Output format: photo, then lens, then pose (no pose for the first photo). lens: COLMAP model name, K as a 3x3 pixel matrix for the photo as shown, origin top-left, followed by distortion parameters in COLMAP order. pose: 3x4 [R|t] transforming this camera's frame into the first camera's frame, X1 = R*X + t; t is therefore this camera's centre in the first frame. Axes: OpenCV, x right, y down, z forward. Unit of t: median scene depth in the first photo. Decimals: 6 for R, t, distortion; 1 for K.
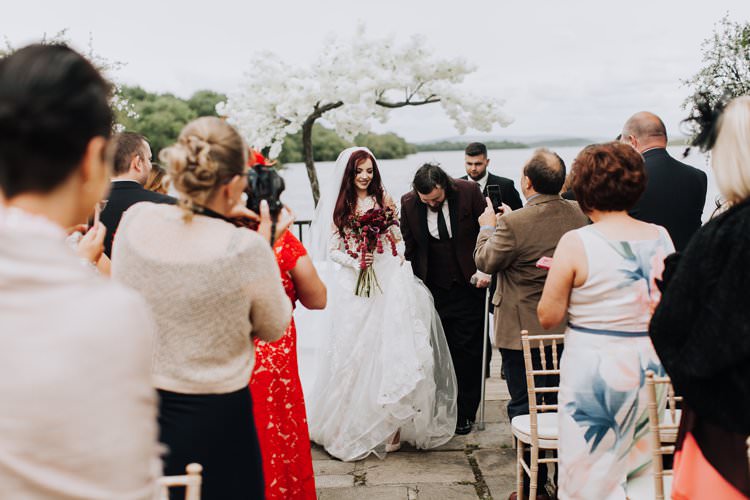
lens RADIAL K [[1206.2, 0, 375.0], [0, 1206.2, 250.0], [0, 0, 1]] dist [0.027194, 0.110763]
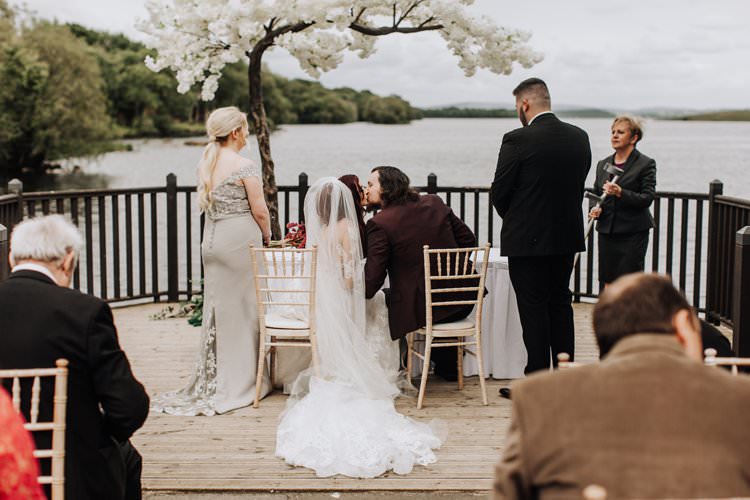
lens RADIAL K [[1206.2, 0, 375.0], [0, 1206.2, 250.0], [0, 0, 1]] dist [0.027194, 0.110763]
pose [[0.999290, 0.037496, -0.003586, 0.022435], [-0.037392, 0.998971, 0.025668, -0.007763], [0.004545, -0.025516, 0.999664, 0.275797]]
